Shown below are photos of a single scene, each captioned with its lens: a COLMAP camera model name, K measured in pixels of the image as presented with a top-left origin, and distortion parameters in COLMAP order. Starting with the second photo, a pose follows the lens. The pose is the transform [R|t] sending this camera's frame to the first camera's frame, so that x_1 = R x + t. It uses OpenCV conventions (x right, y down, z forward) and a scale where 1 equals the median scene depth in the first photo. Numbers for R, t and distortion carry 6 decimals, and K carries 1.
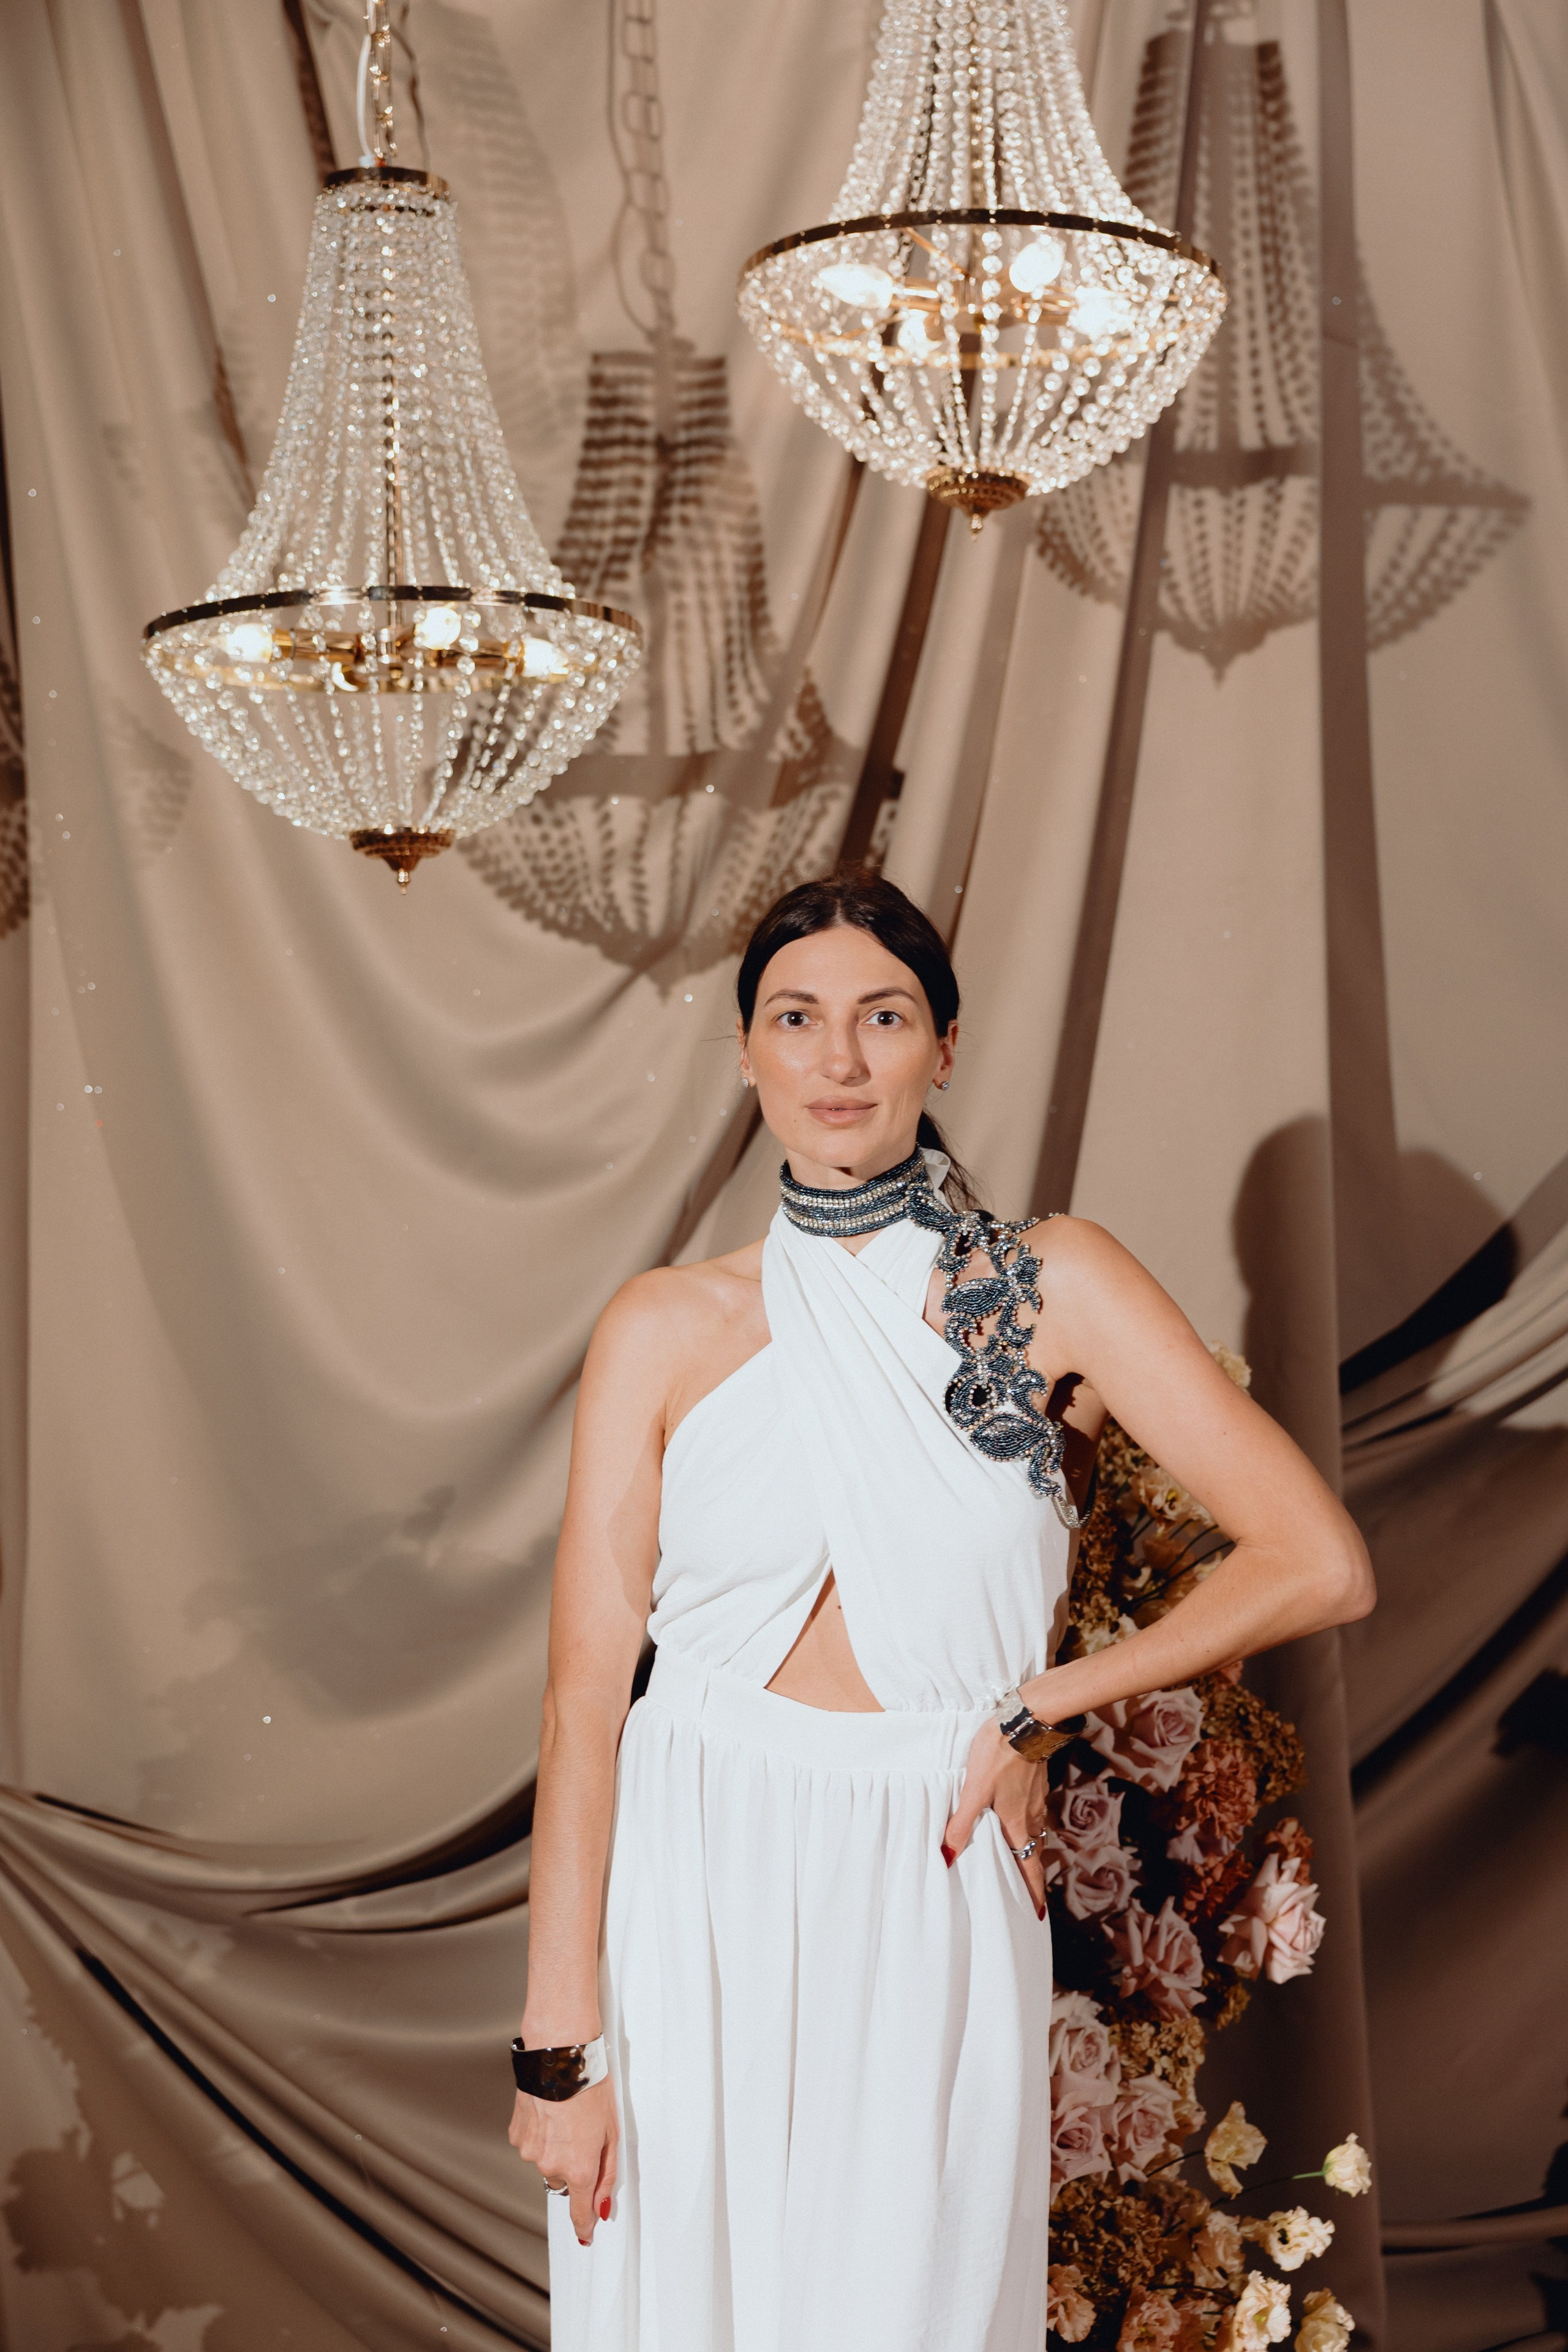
lens RADIAL K [[3063.3, 0, 779.9], [0, 3063.3, 1195.7], [0, 0, 1]] dist [0.001864, 0.000000]
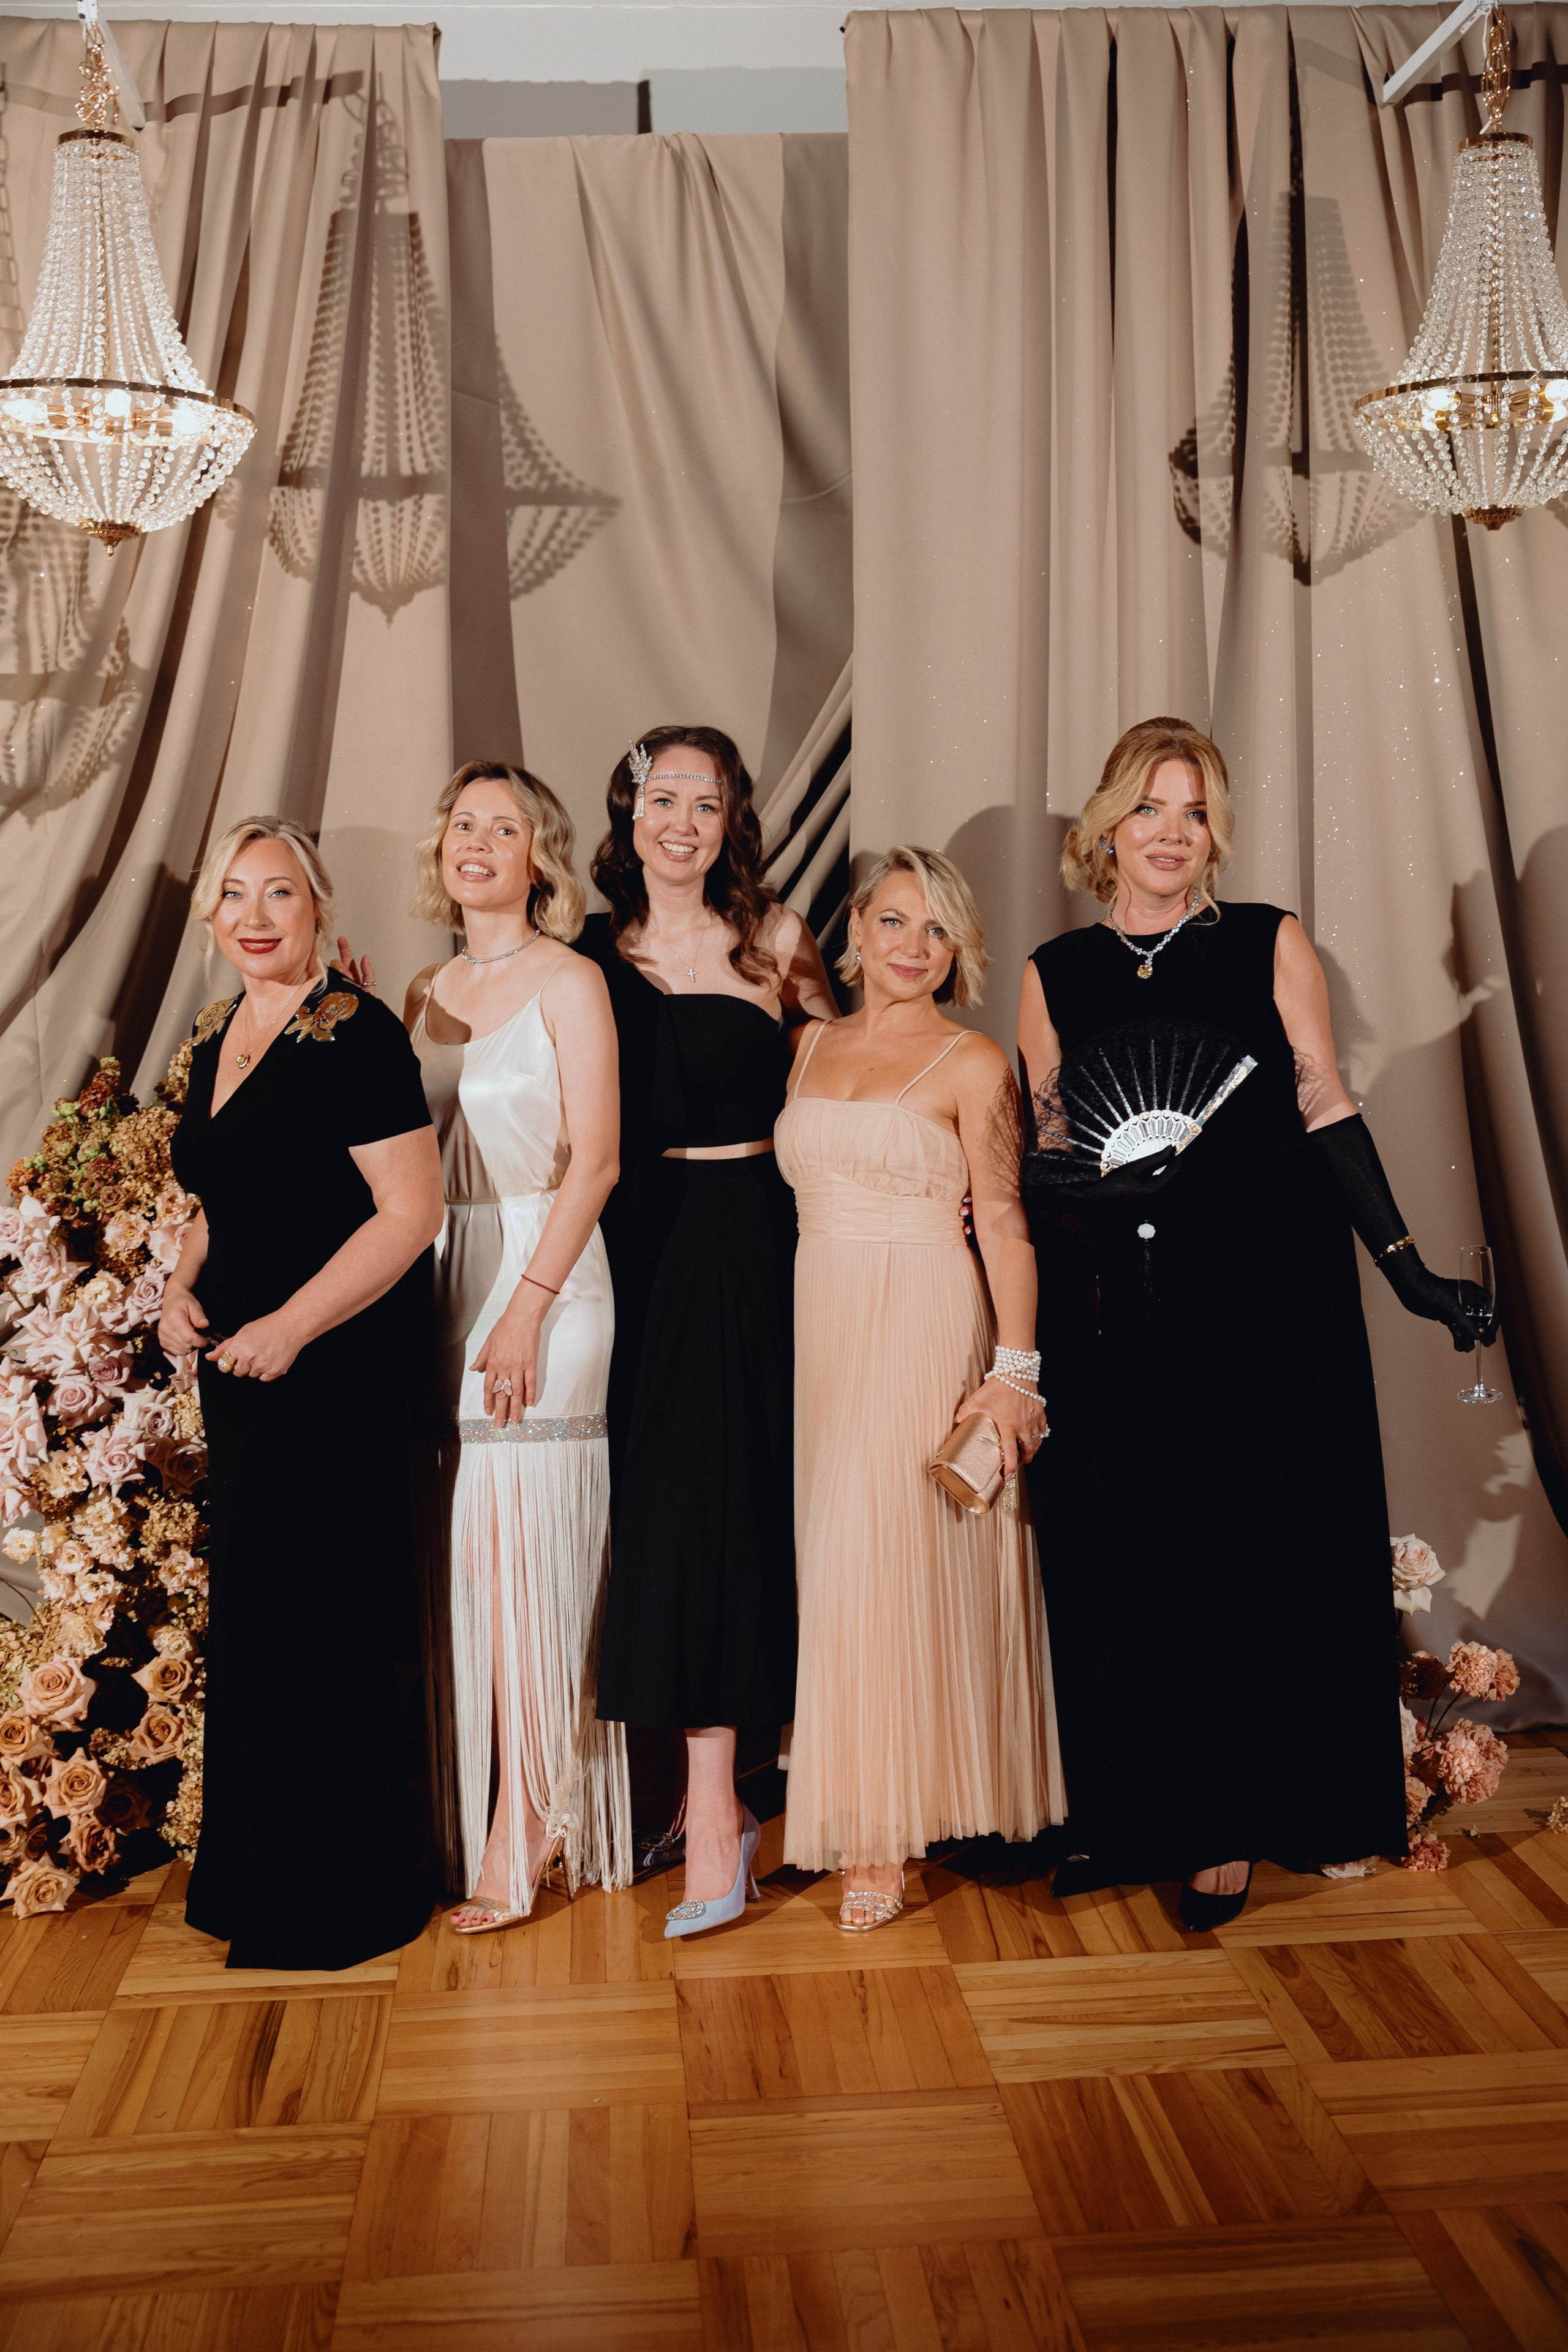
lens RADIAL K [[2699.6, 0, 789.5], [0, 2699.6, 1183.1], [0, 0, 1]] dist [0.003180, 0.000000]
pose [[0.999774, -0.000564, -0.021267, 0.383467], [0.002268, 0.996775, 0.080217, 0.010554], [0.021153, -0.080247, 0.996550, -0.423961]]
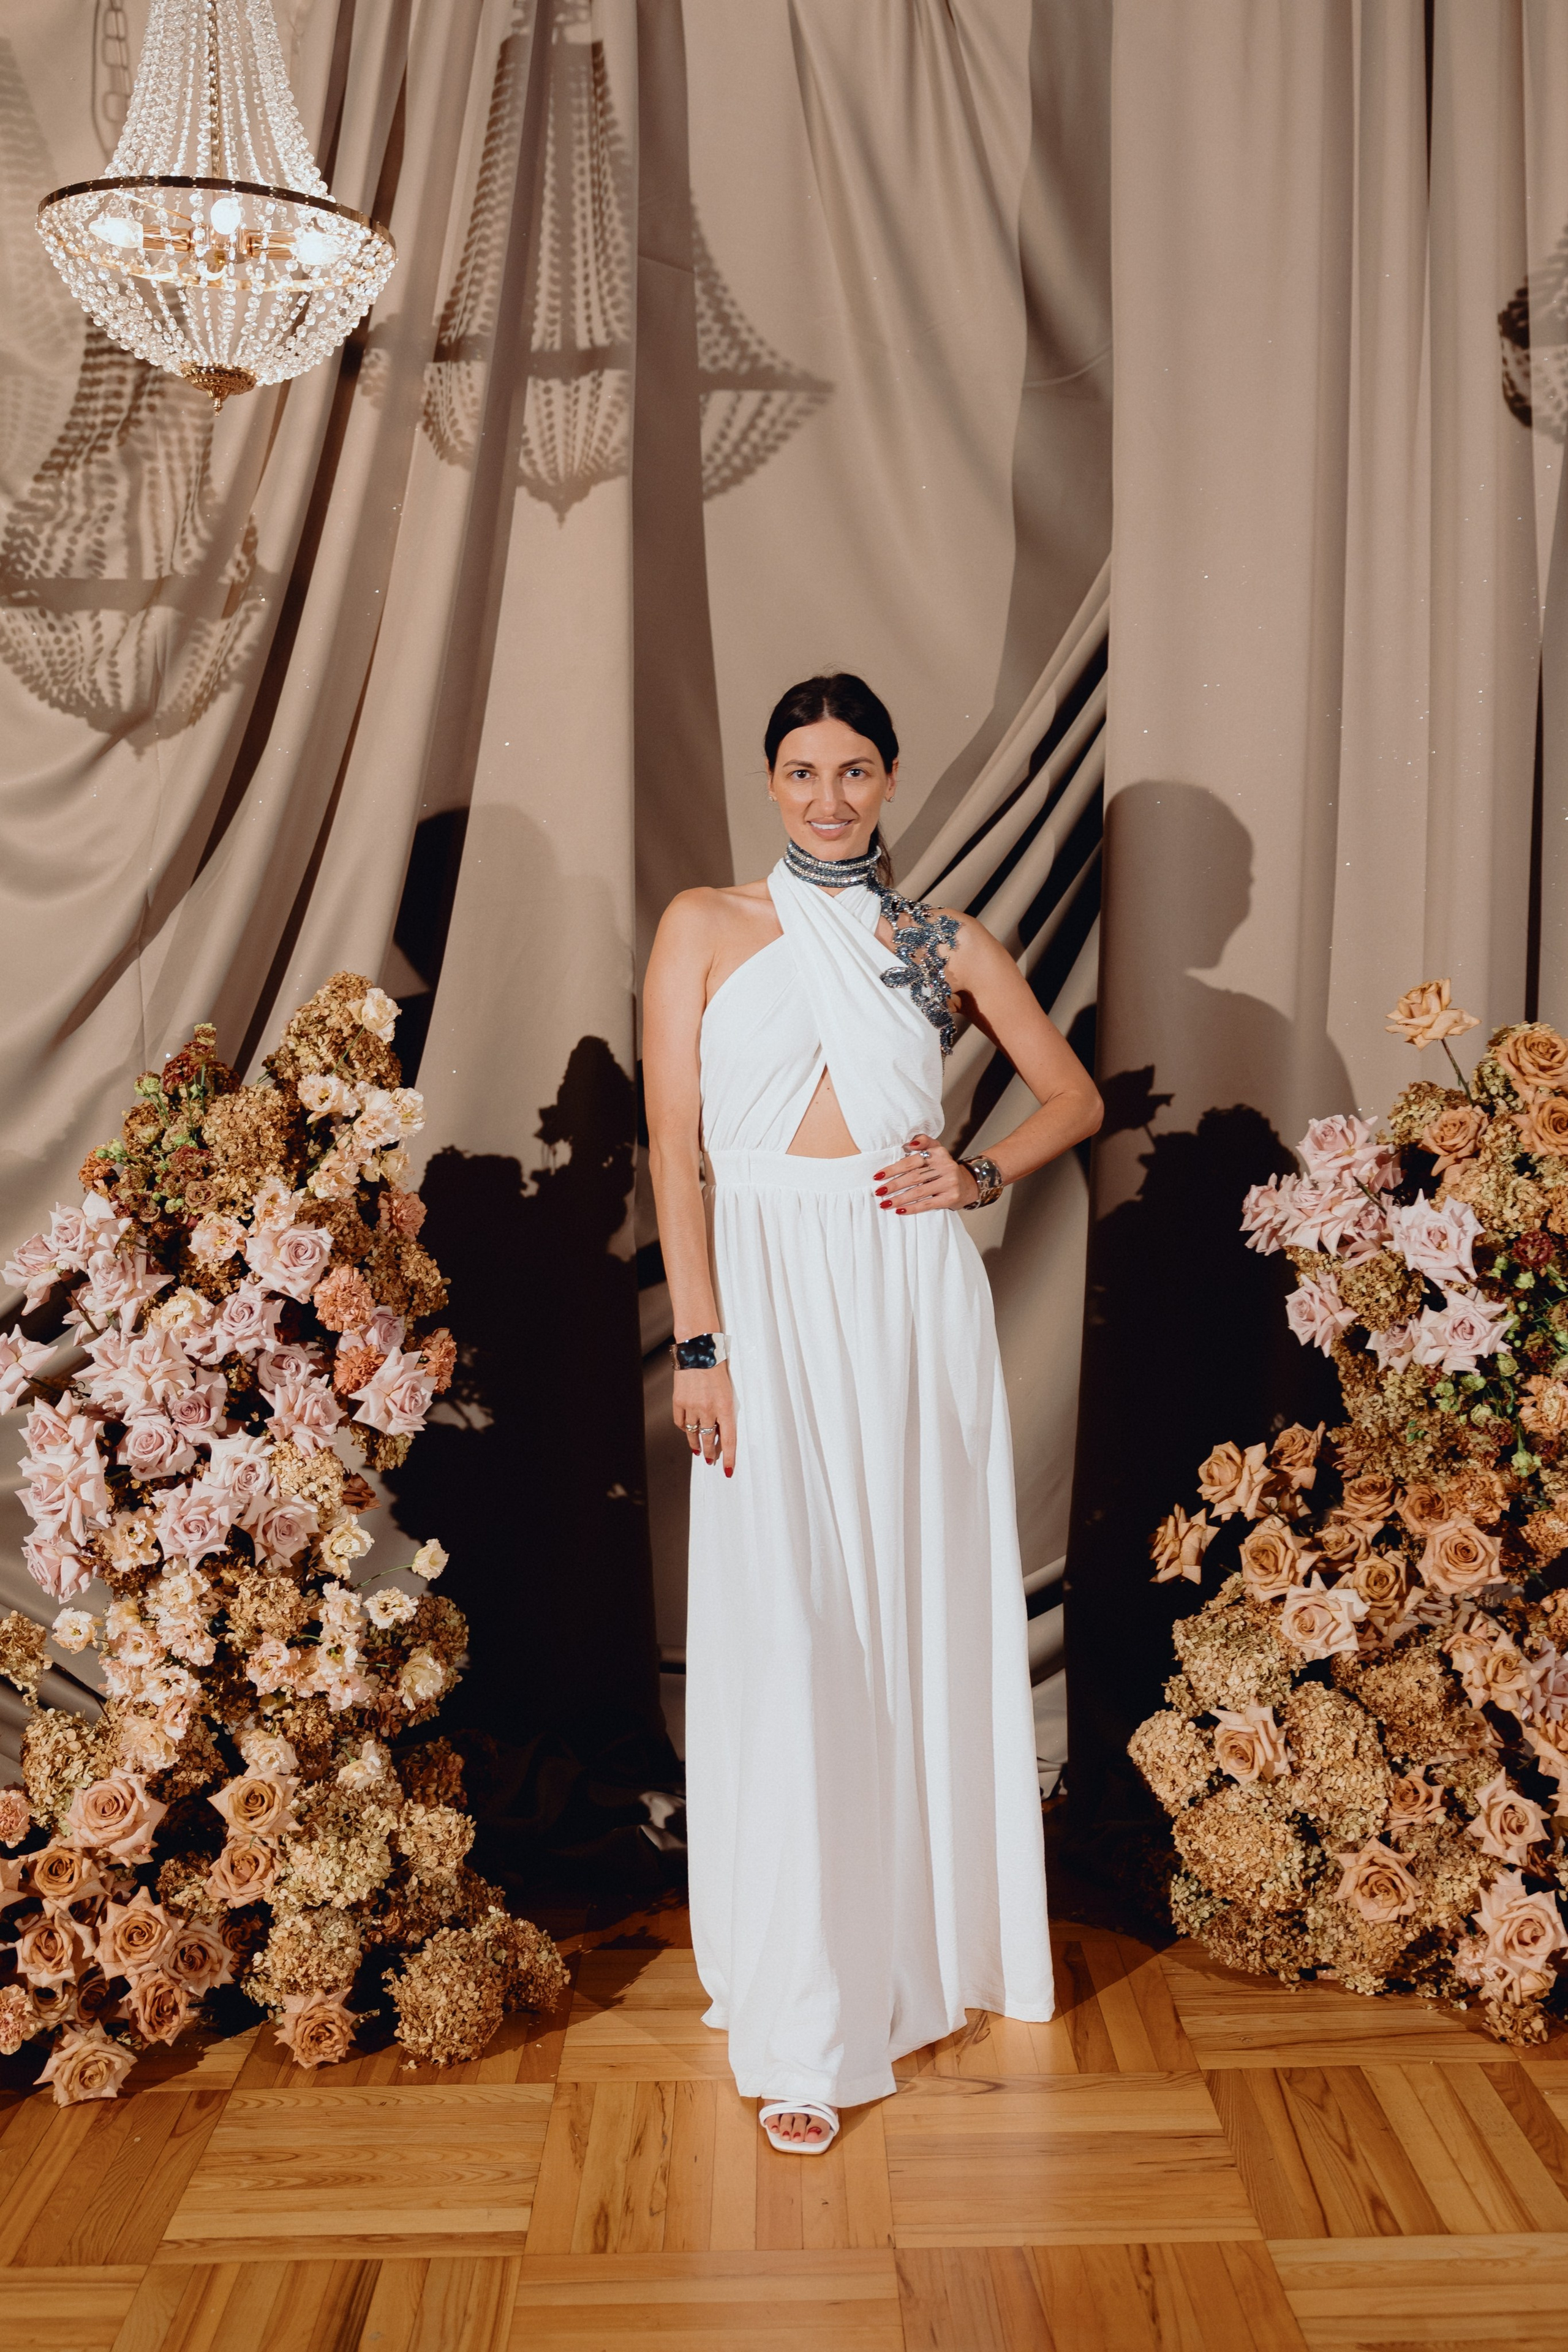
lens RADIAL K [[2517.8, 0, 783.0], [0, 2517.8, 1099.5], [0, 0, 1]] dist [0.004948, 0.000000]
pose [[0.996009, 0.010416, -0.088642, 0.344217], [-0.006433, 0.998962, 0.045099, 0.036246], [0.089019, -0.044349, 0.995042, -0.111980]]
